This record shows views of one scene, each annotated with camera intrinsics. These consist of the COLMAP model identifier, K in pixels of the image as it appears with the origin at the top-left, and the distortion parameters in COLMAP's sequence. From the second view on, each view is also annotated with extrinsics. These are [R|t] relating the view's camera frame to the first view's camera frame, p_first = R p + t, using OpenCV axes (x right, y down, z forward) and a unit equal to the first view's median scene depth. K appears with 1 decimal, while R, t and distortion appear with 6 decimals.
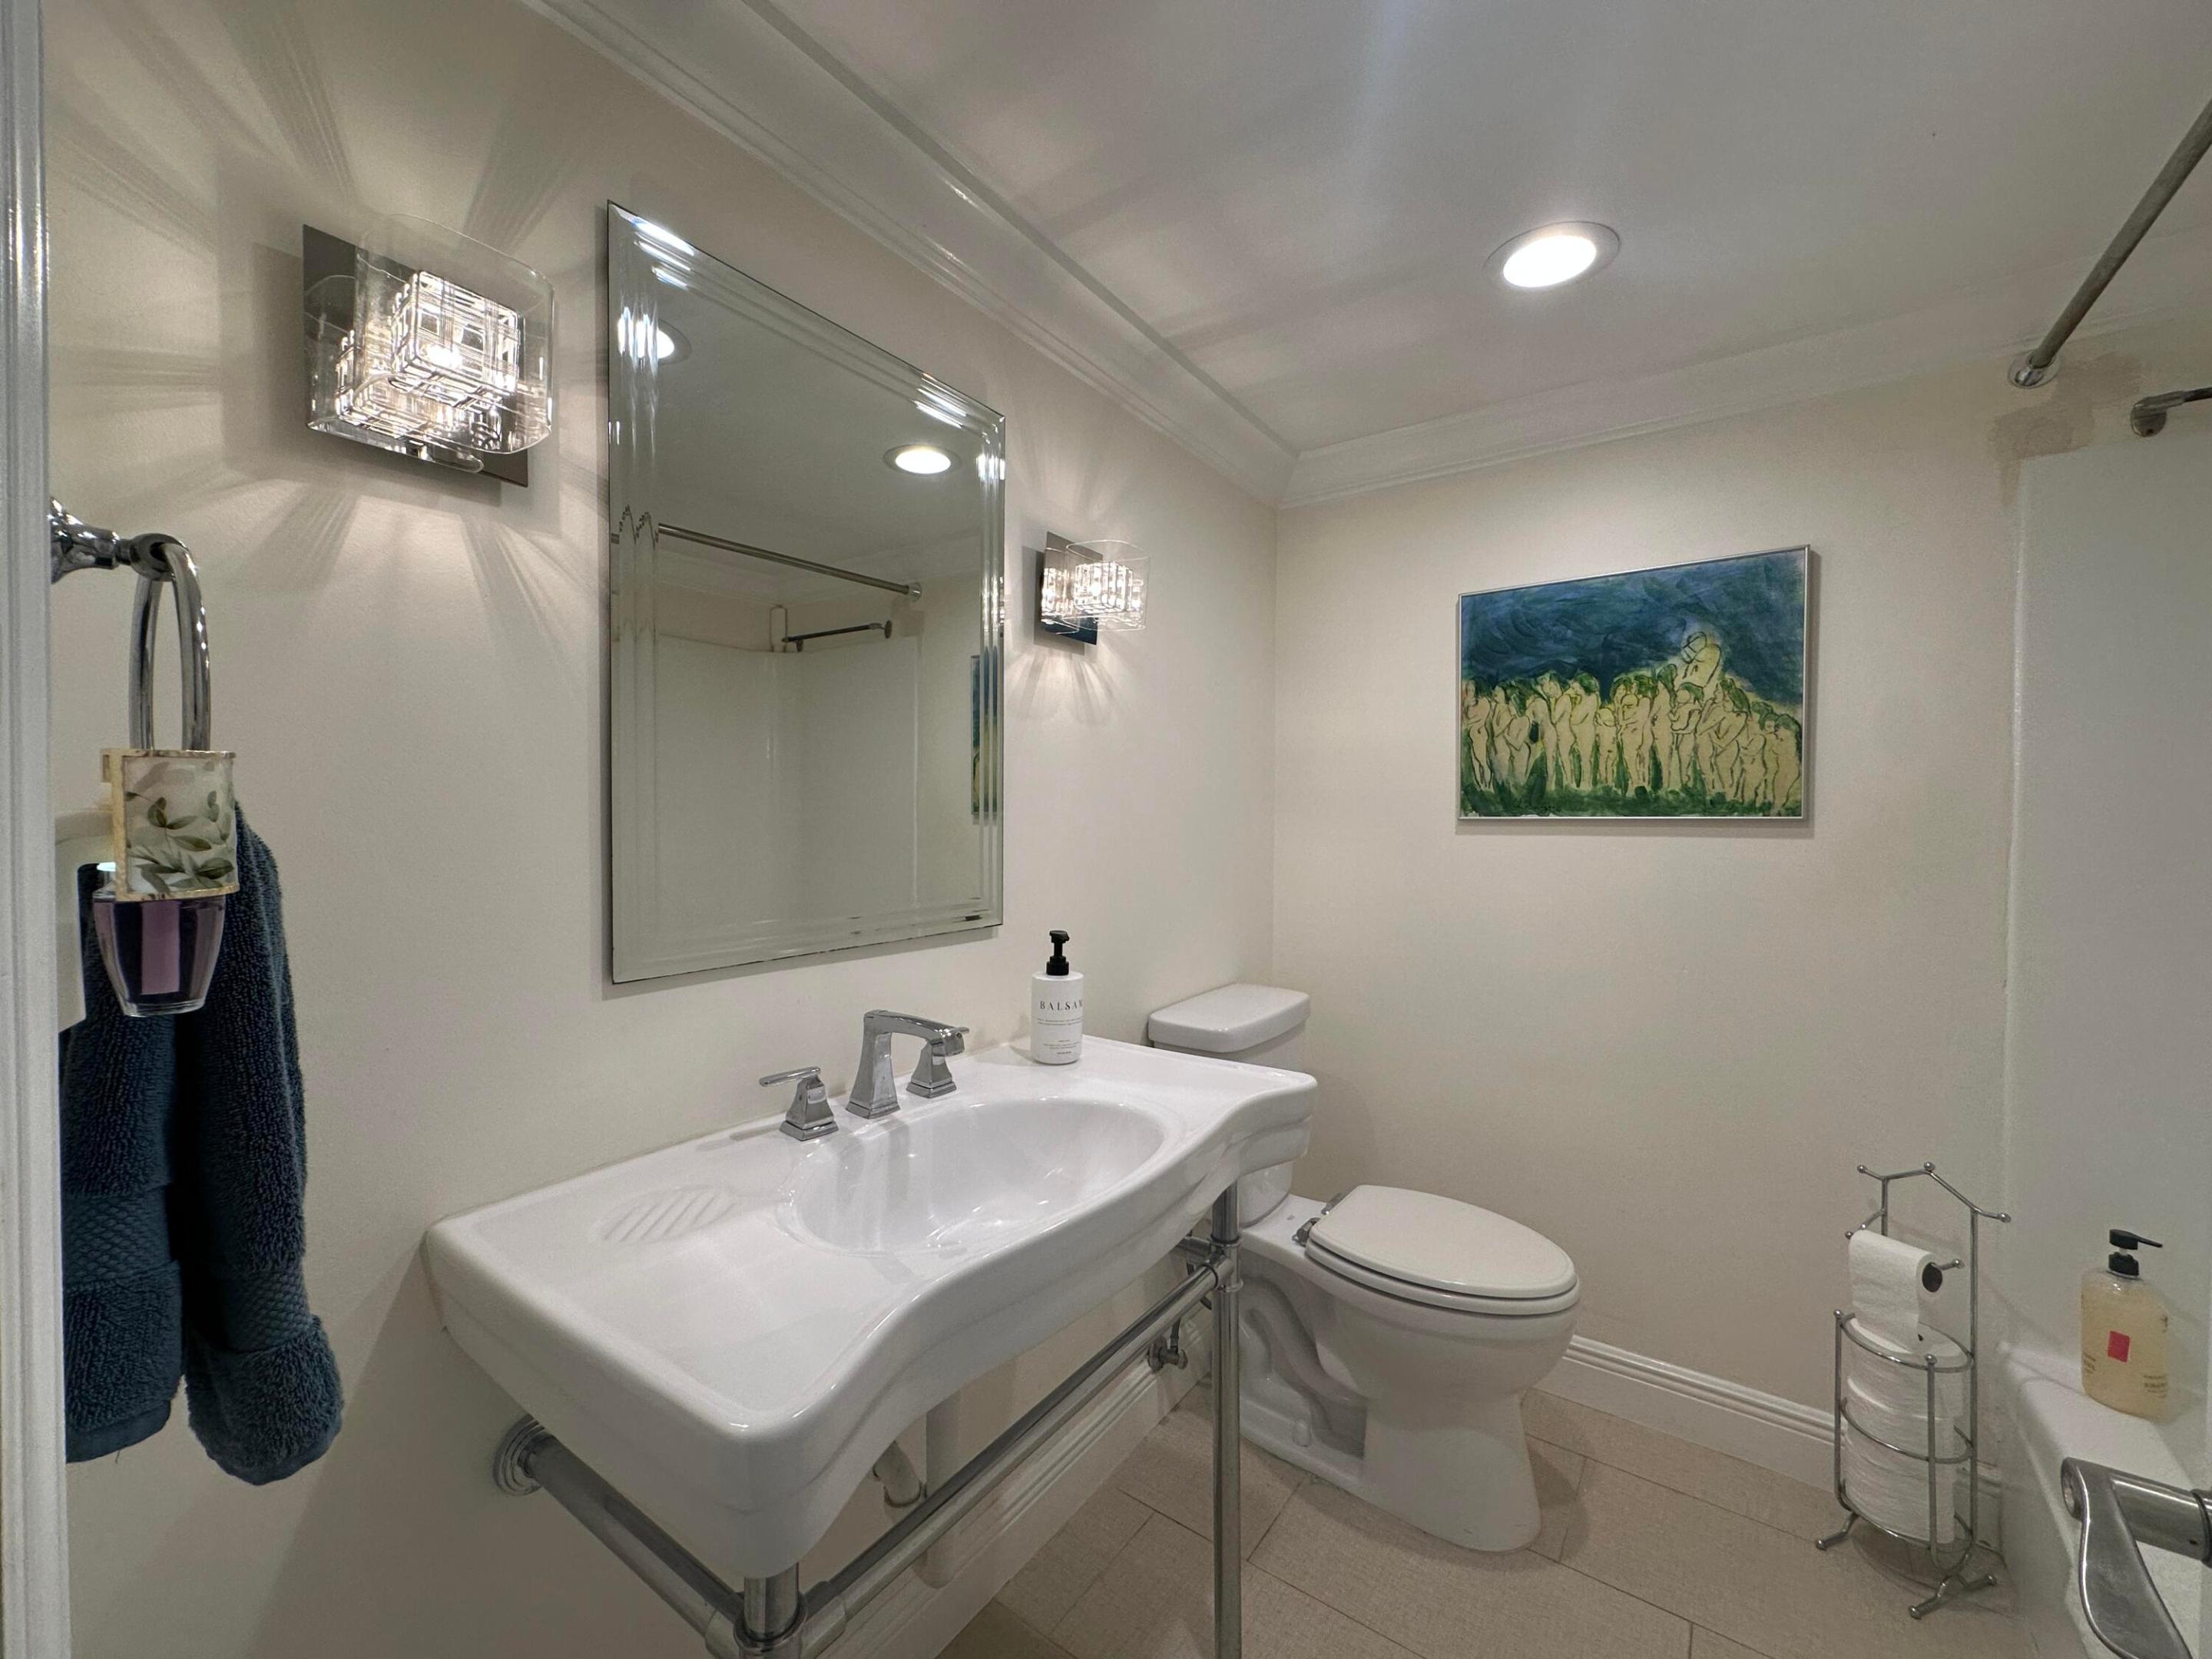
lens RADIAL K [[889.9, 0, 1109.2], [0, 889.9, 824.3], [0, 0, 1]] dist [0.001697, 0.000172]
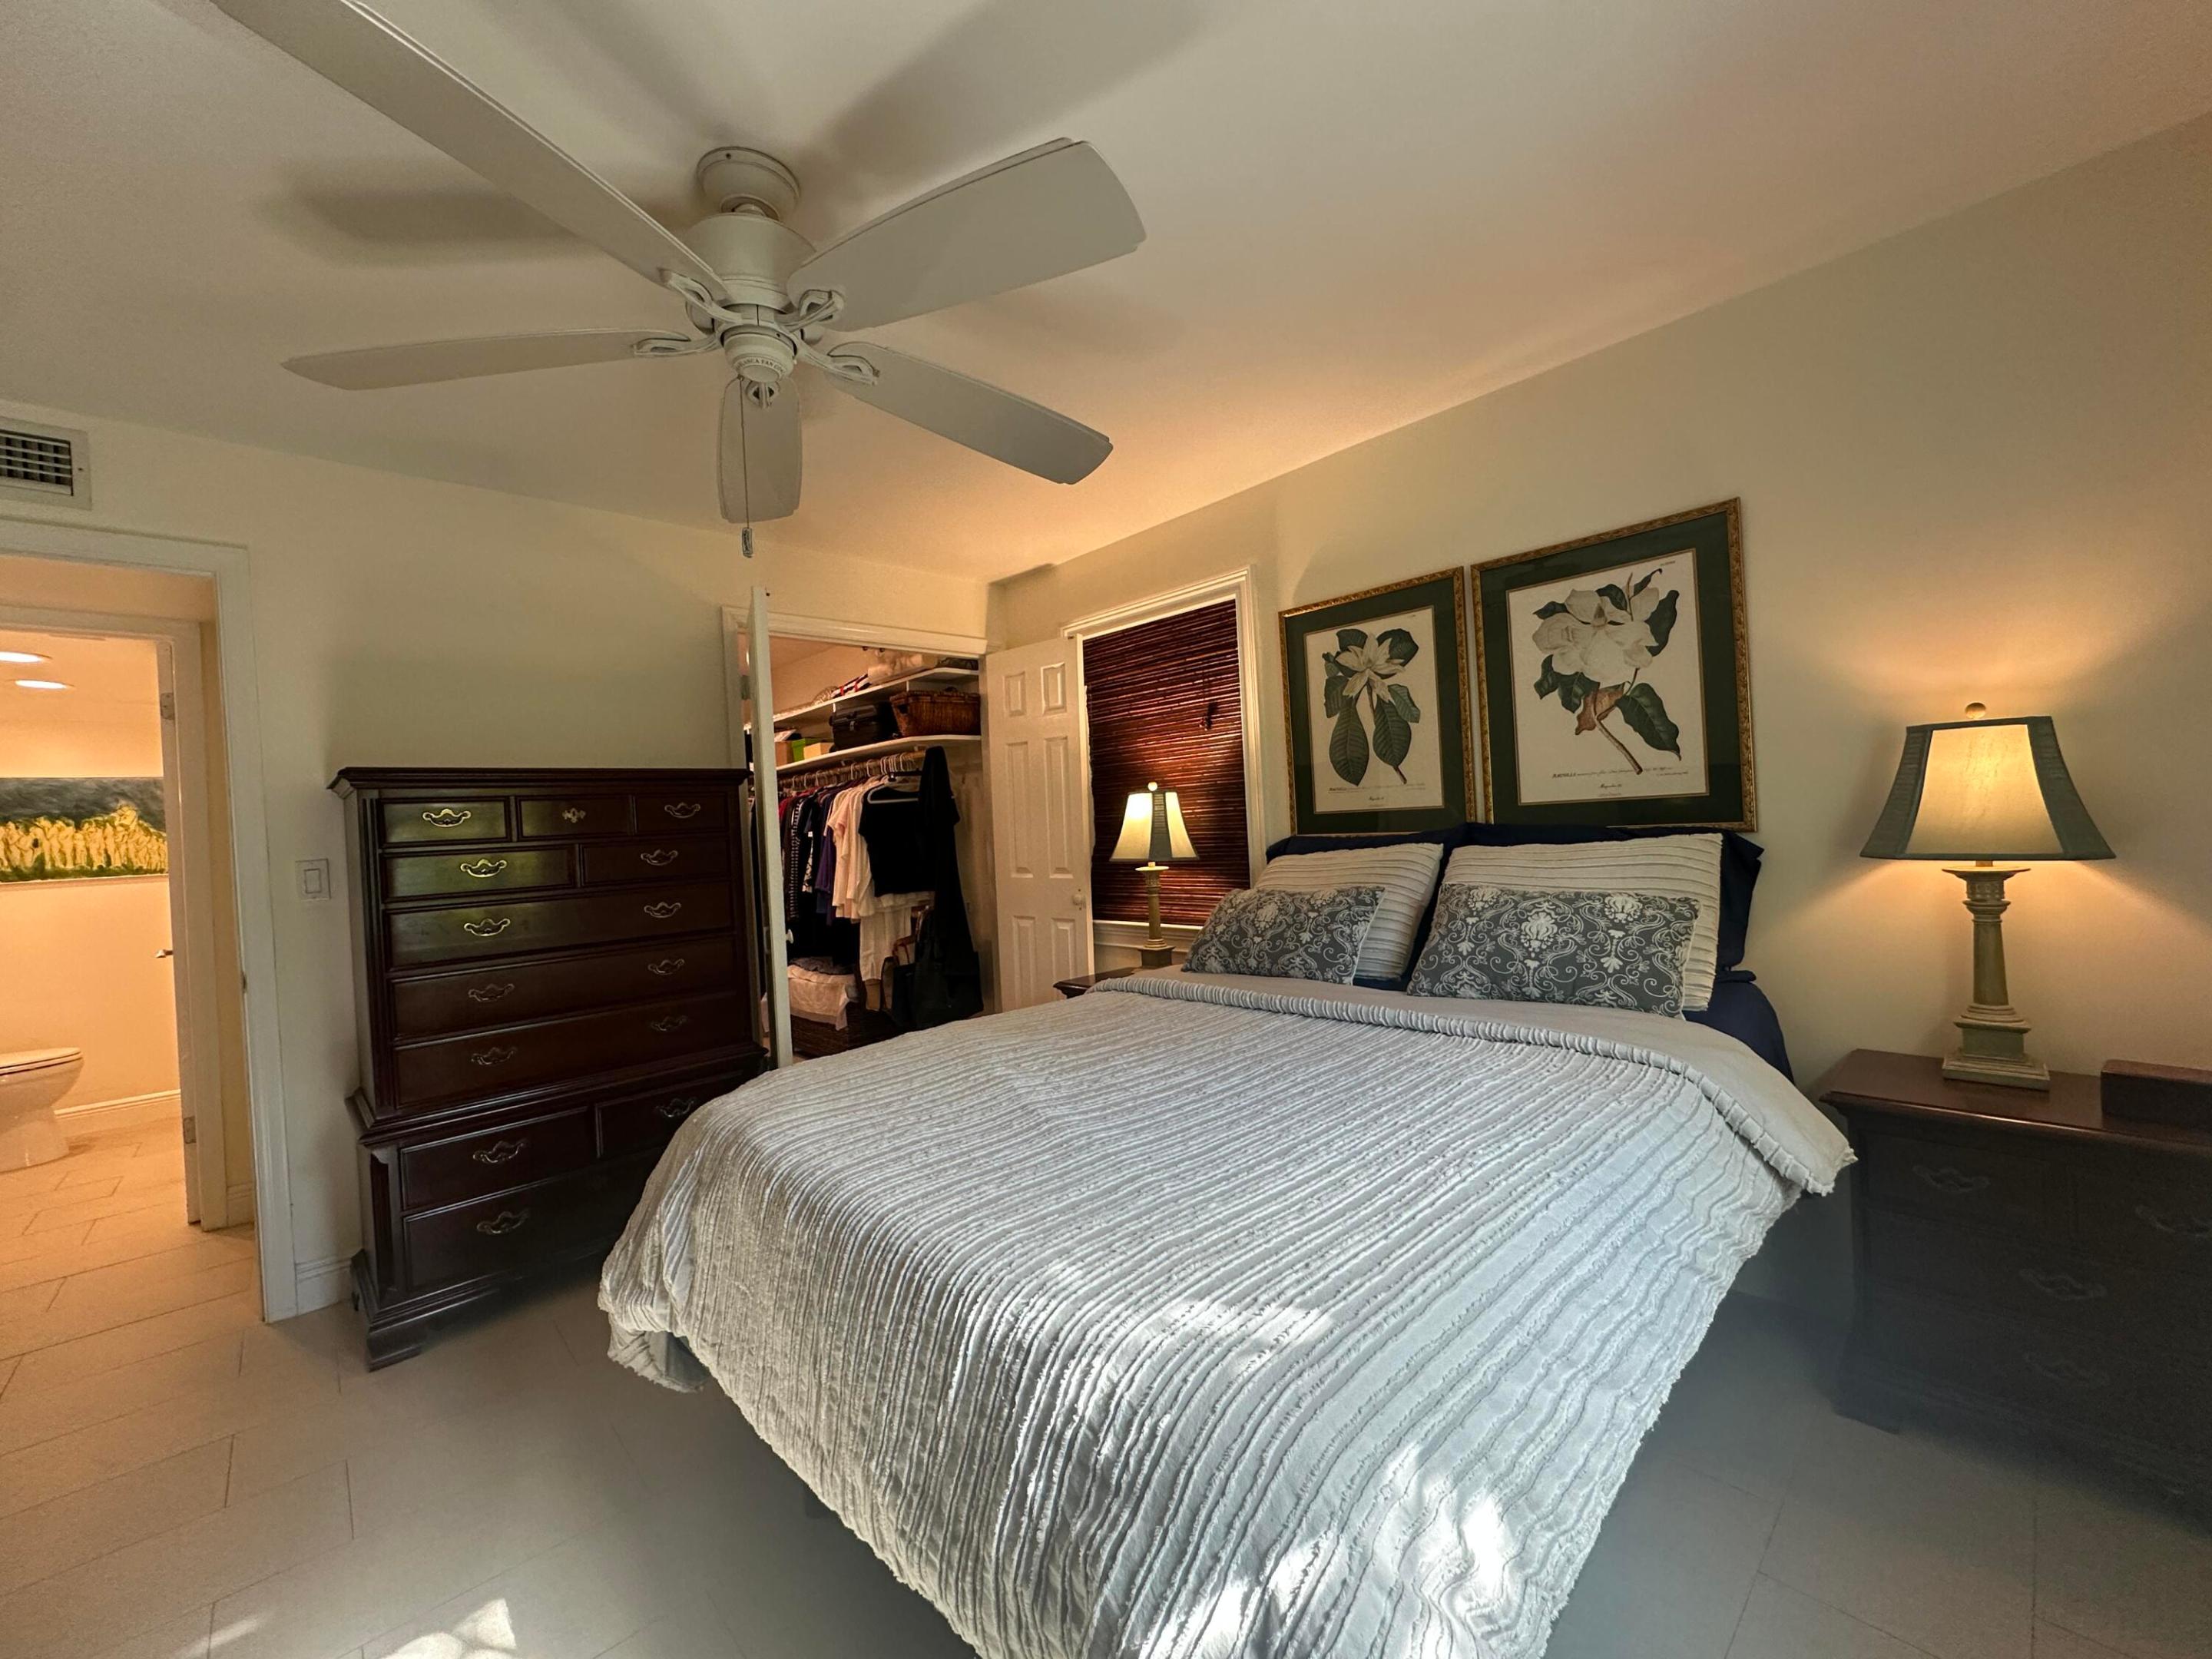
lens RADIAL K [[889.9, 0, 1106.3], [0, 889.9, 829.3], [0, 0, 1]] dist [0.001697, 0.000172]
pose [[0.207903, -0.023217, 0.977874, -1.173639], [0.061912, 0.998026, 0.010532, 0.003527], [-0.976188, 0.058353, 0.208930, -2.127973]]
